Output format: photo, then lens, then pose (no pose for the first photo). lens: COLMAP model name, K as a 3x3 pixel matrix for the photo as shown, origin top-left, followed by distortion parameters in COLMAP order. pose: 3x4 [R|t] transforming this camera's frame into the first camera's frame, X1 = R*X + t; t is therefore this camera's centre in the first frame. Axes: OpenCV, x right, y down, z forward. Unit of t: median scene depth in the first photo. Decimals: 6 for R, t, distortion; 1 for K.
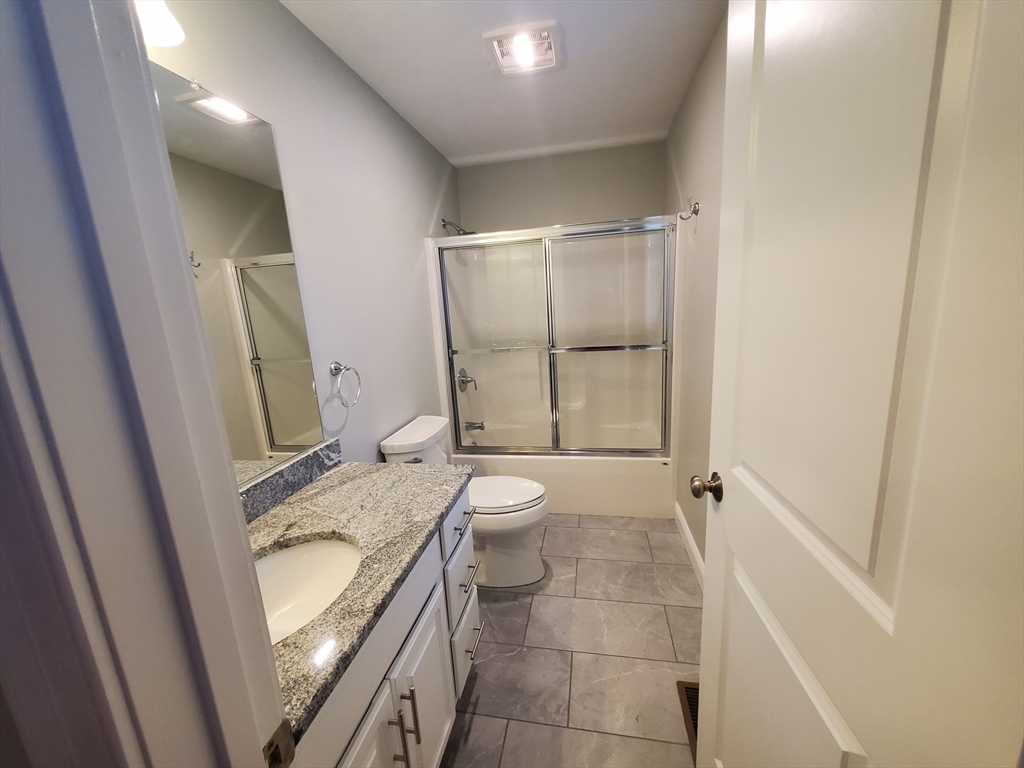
lens RADIAL K [[404.2, 0, 514.2], [0, 404.2, 381.8], [0, 0, 1]] dist [0.000319, -0.001999]
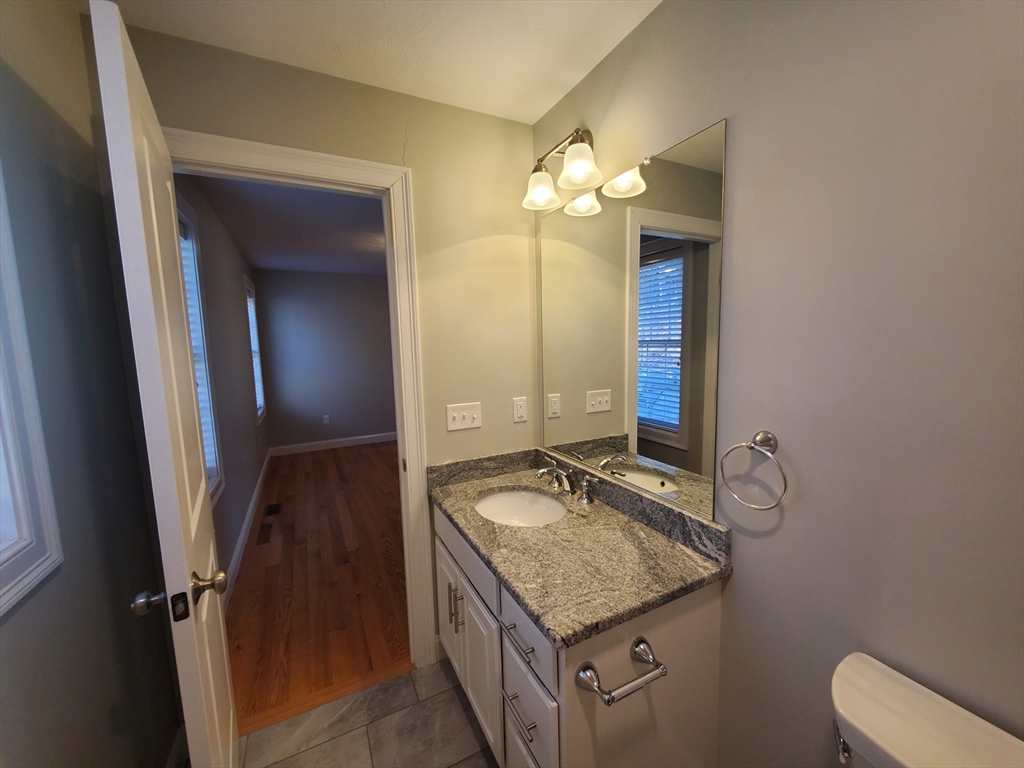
lens RADIAL K [[404.2, 0, 514.4], [0, 404.2, 386.7], [0, 0, 1]] dist [0.000319, -0.001999]
pose [[-0.783784, 0.144638, -0.603955, 0.267678], [-0.054438, 0.952756, 0.298817, -0.329388], [0.618643, 0.267086, -0.738882, 1.400773]]
